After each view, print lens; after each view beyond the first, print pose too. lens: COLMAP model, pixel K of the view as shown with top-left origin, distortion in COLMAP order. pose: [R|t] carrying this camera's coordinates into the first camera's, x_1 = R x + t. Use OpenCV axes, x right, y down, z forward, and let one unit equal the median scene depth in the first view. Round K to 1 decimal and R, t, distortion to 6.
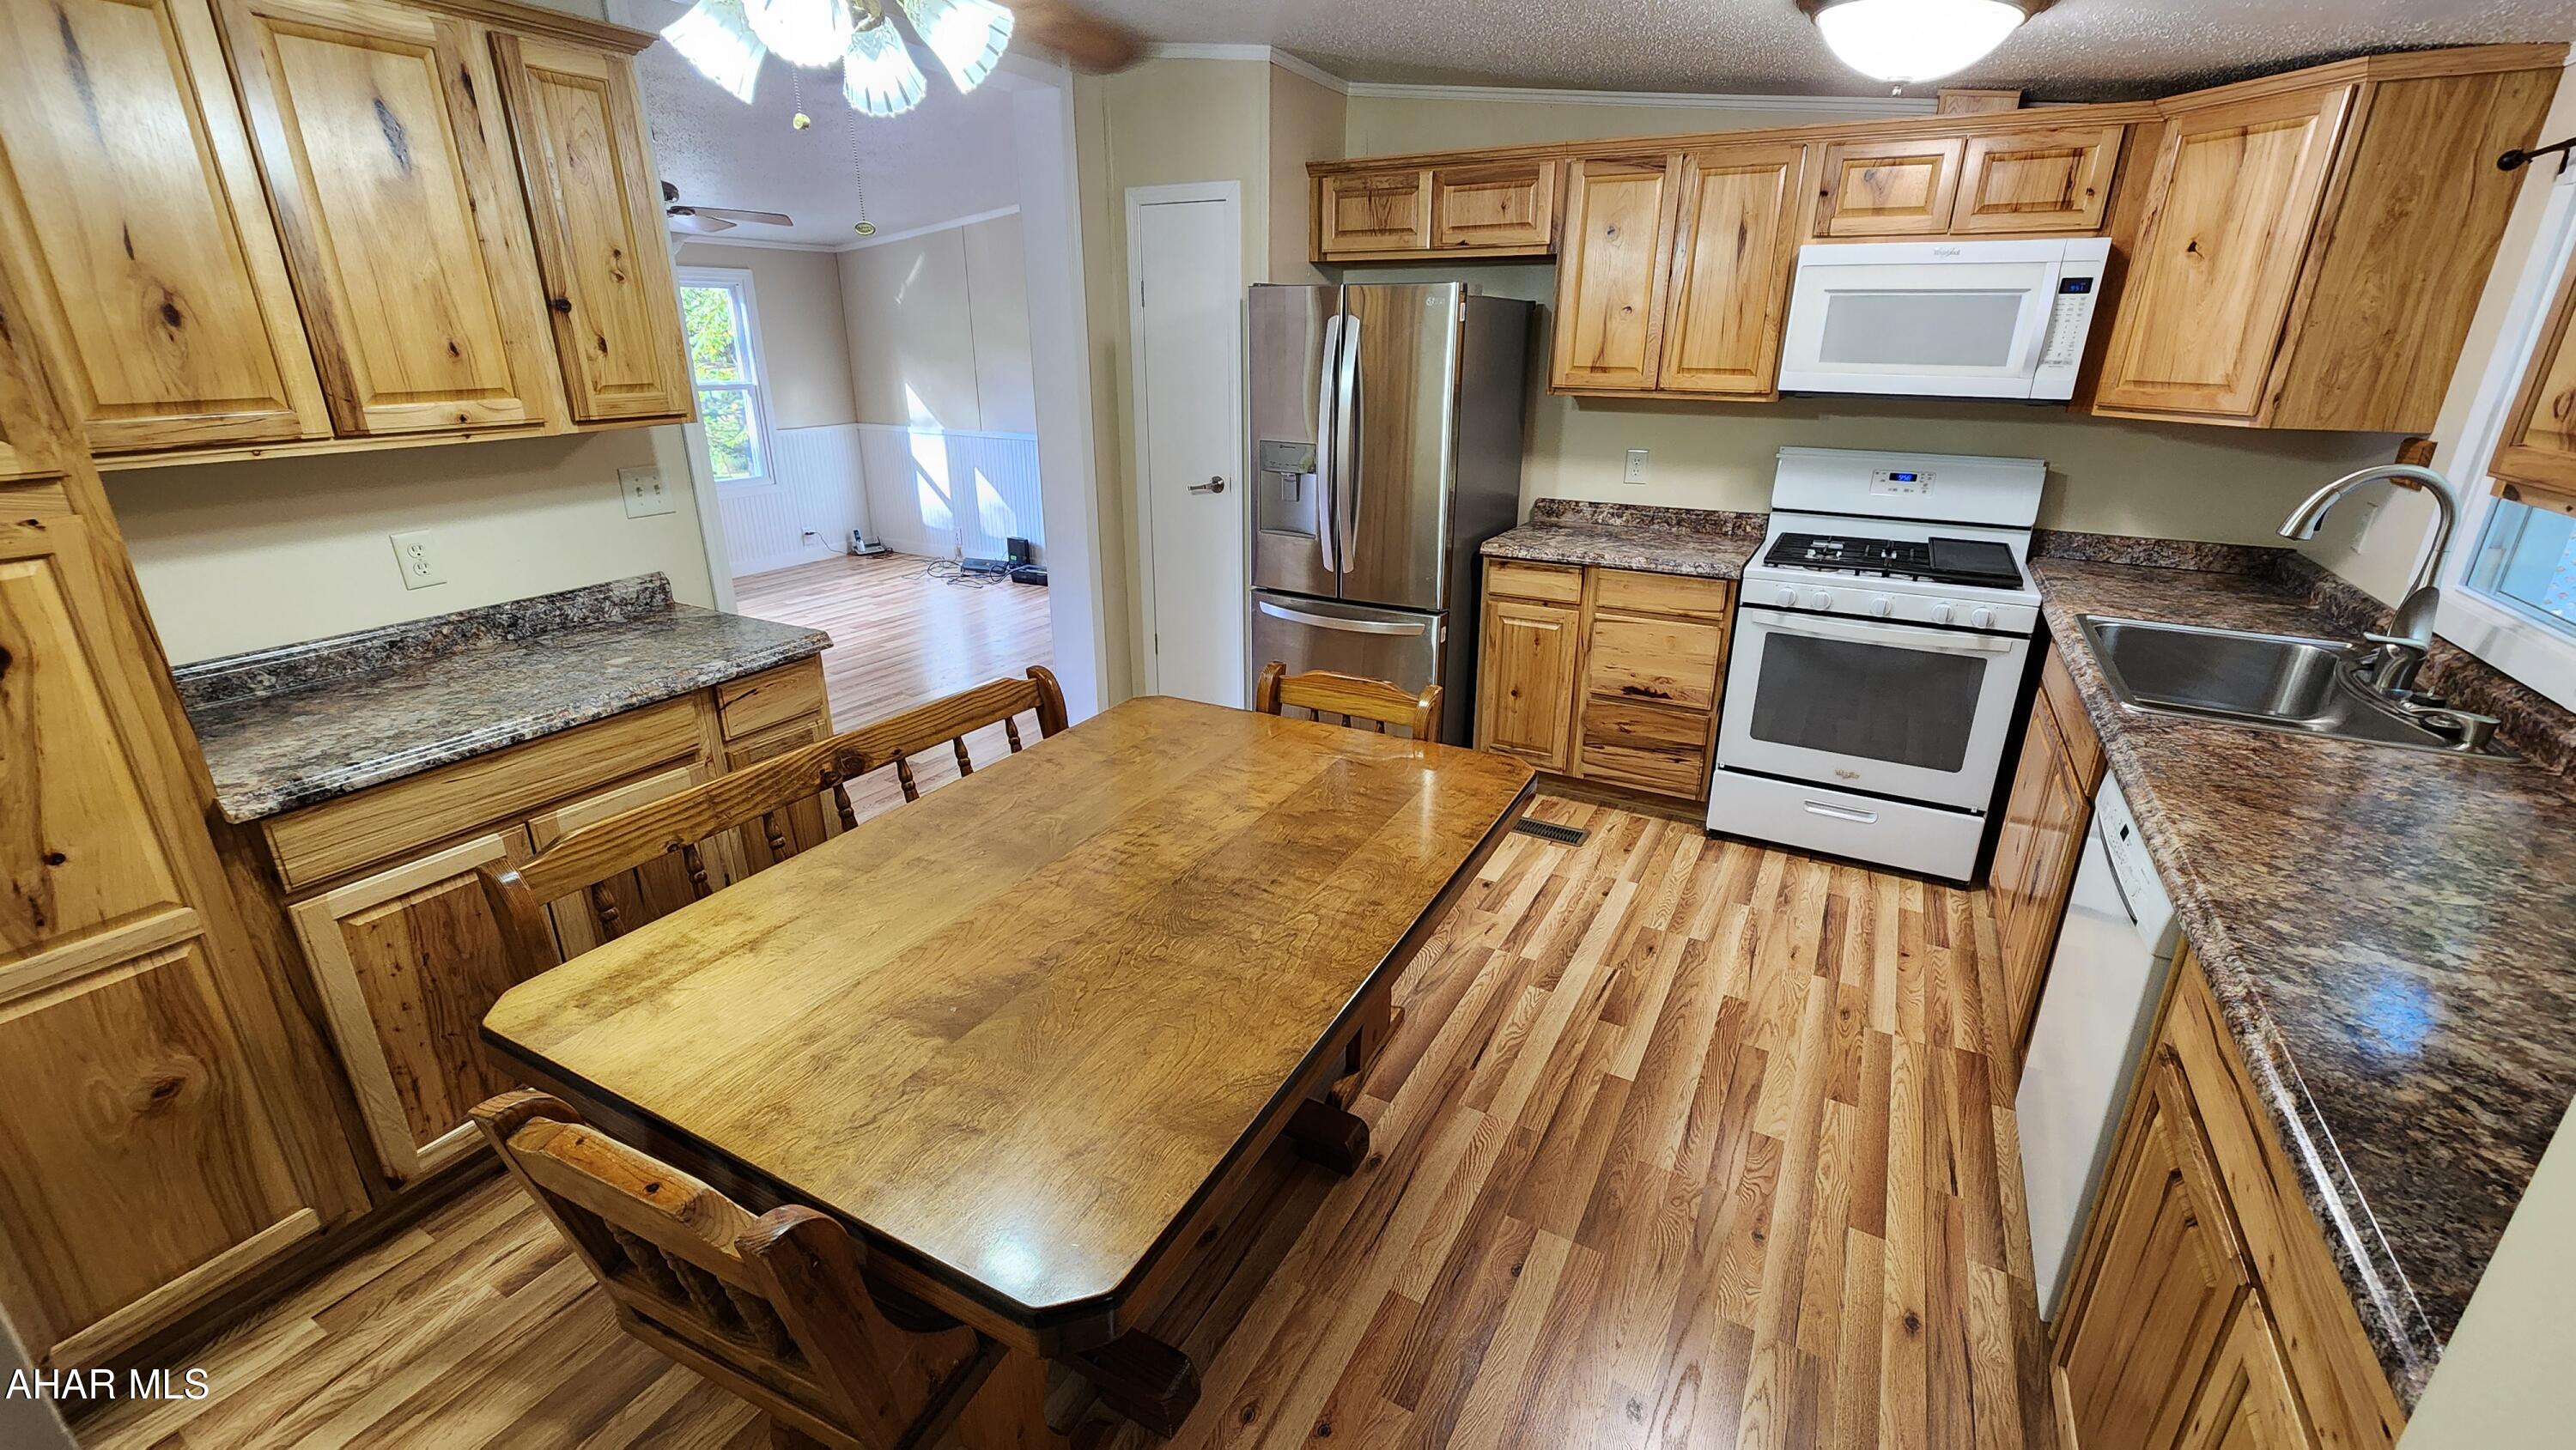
lens RADIAL K [[1057.3, 0, 1294.7], [0, 1057.3, 713.0], [0, 0, 1]] dist [0.003543, -0.000307]
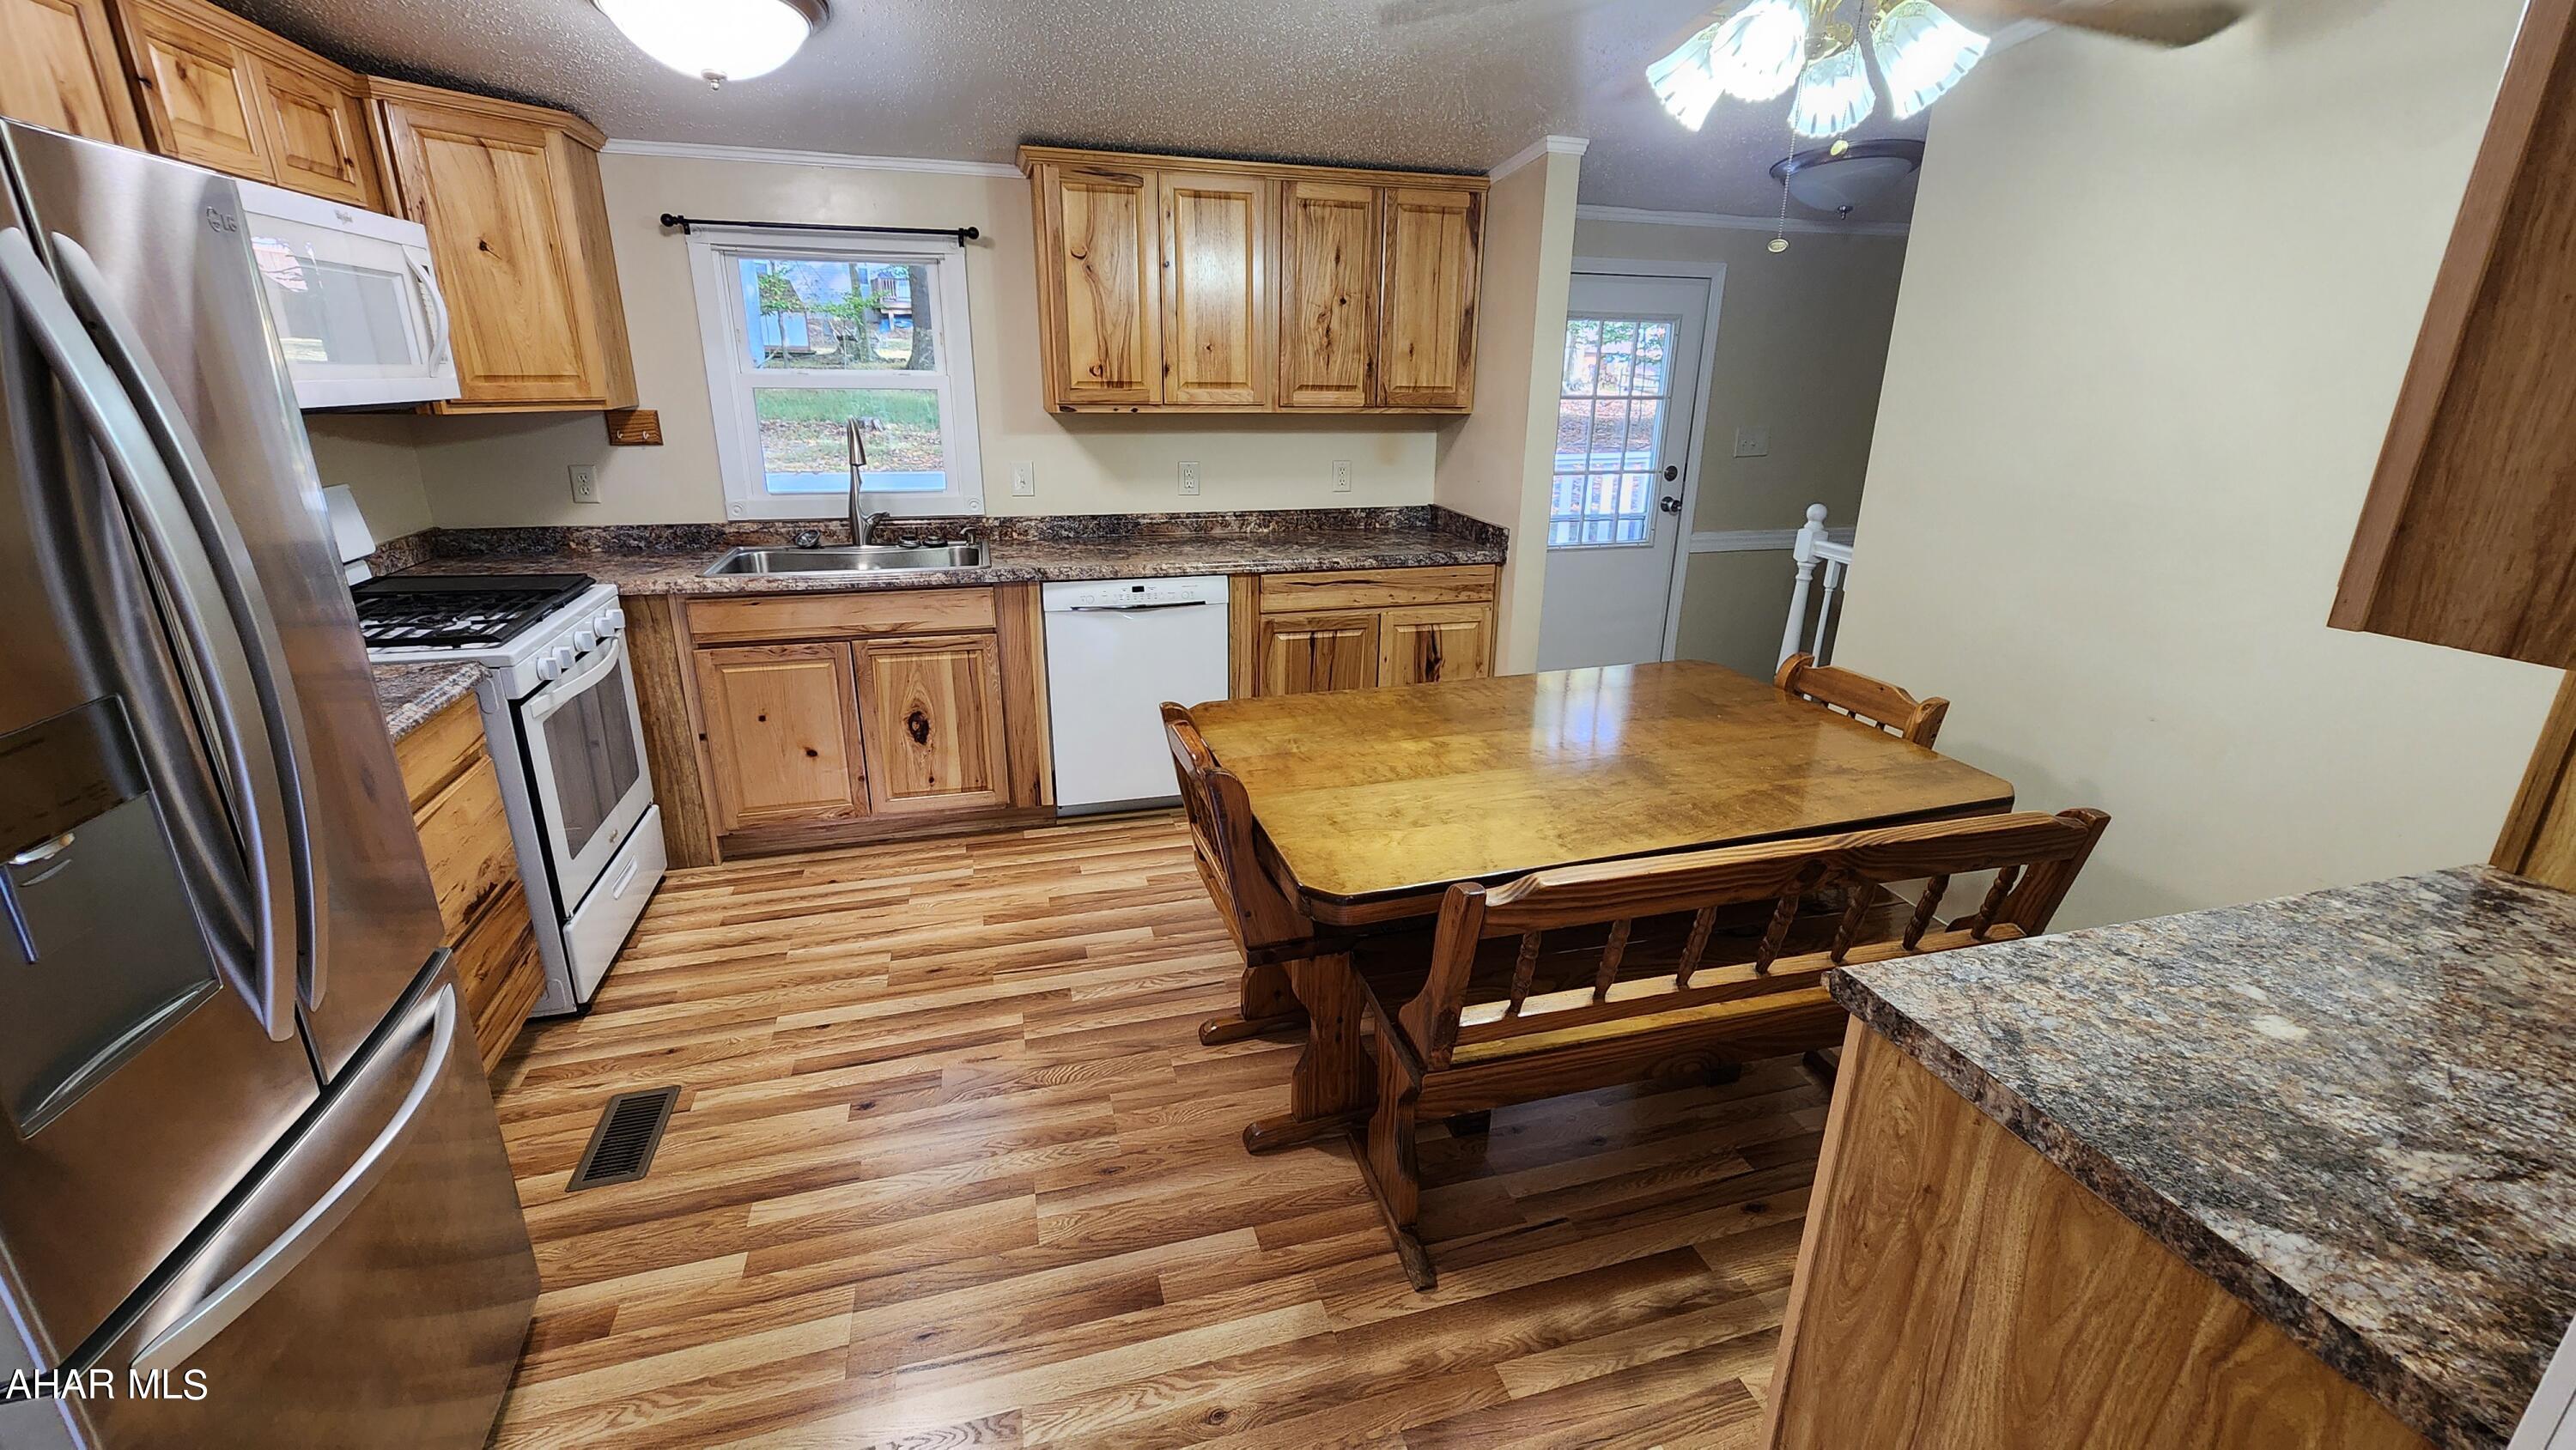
lens RADIAL K [[1052.9, 0, 1299.3], [0, 1052.9, 719.2], [0, 0, 1]] dist [-0.003296, -0.000206]
pose [[-0.713105, -0.239965, 0.658709, -0.441944], [0.219342, 0.816053, 0.534740, -0.374133], [-0.665860, 0.525809, -0.529297, 1.079131]]
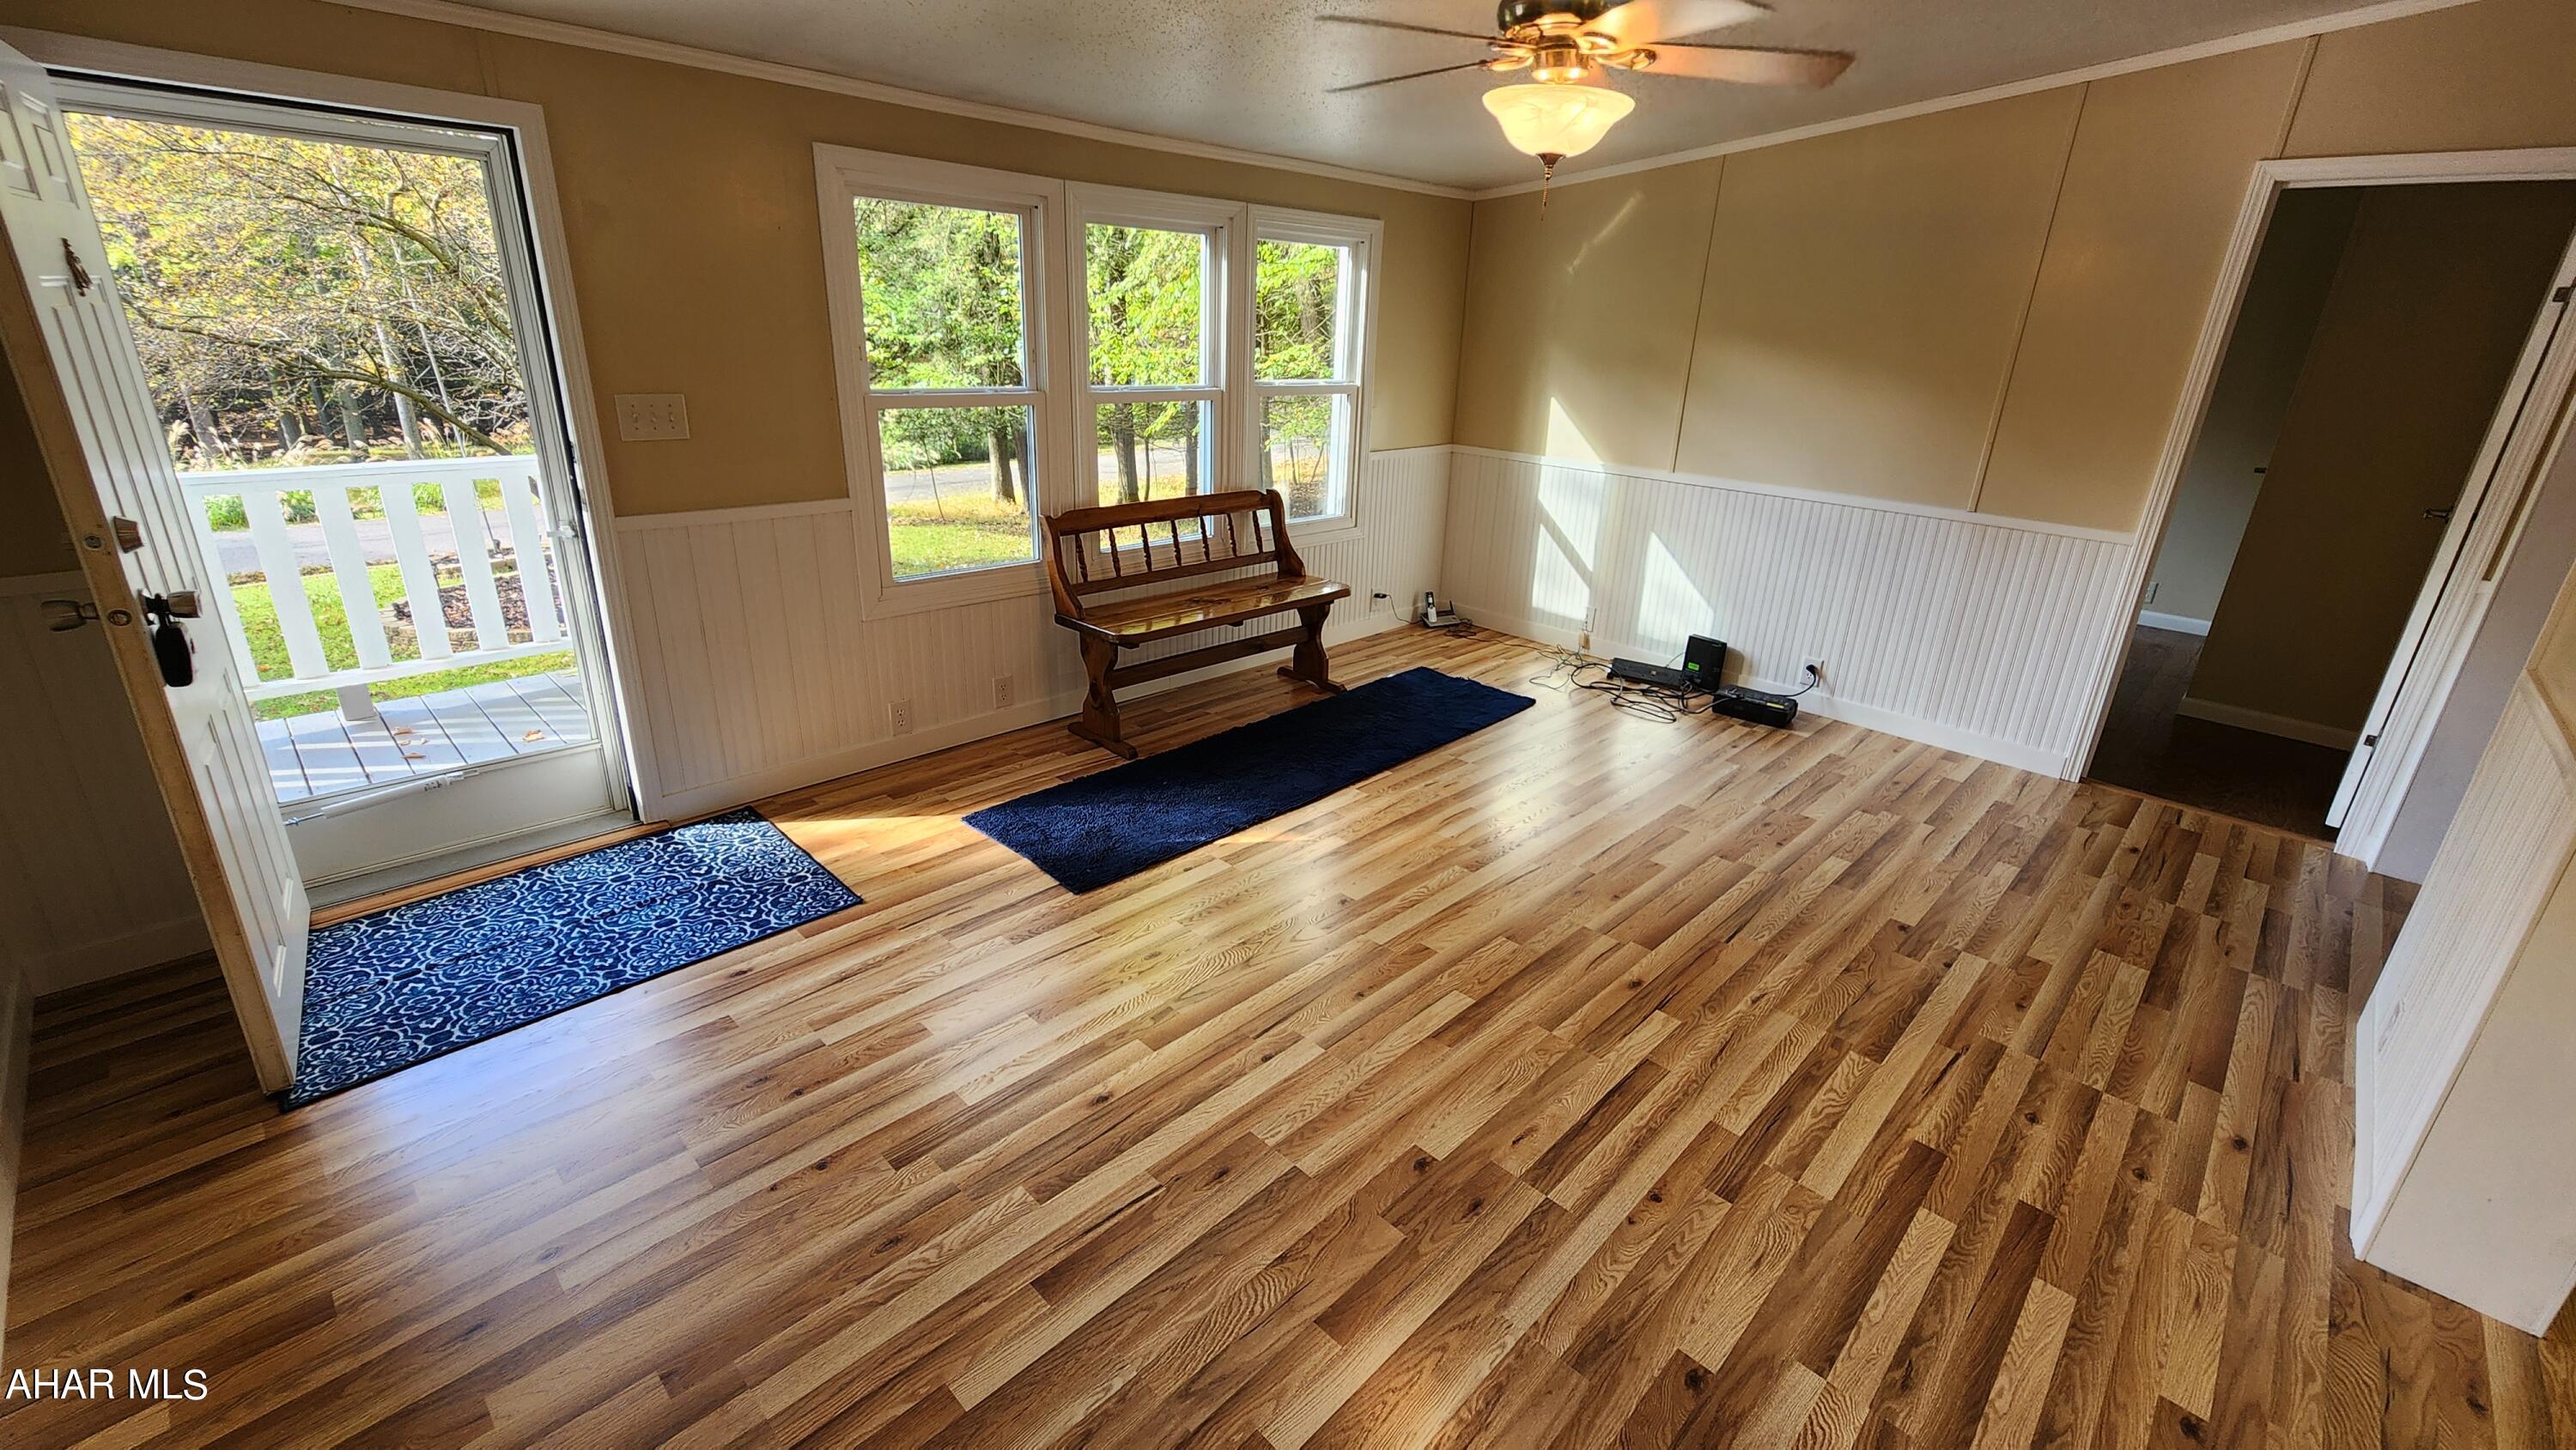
lens RADIAL K [[1061.4, 0, 1297.3], [0, 1061.4, 715.2], [0, 0, 1]] dist [0.000348, -0.000655]
pose [[0.965797, 0.119831, -0.229948, -0.825171], [-0.118136, 0.992772, 0.021174, -0.239834], [0.230823, 0.006715, 0.972973, 0.714164]]
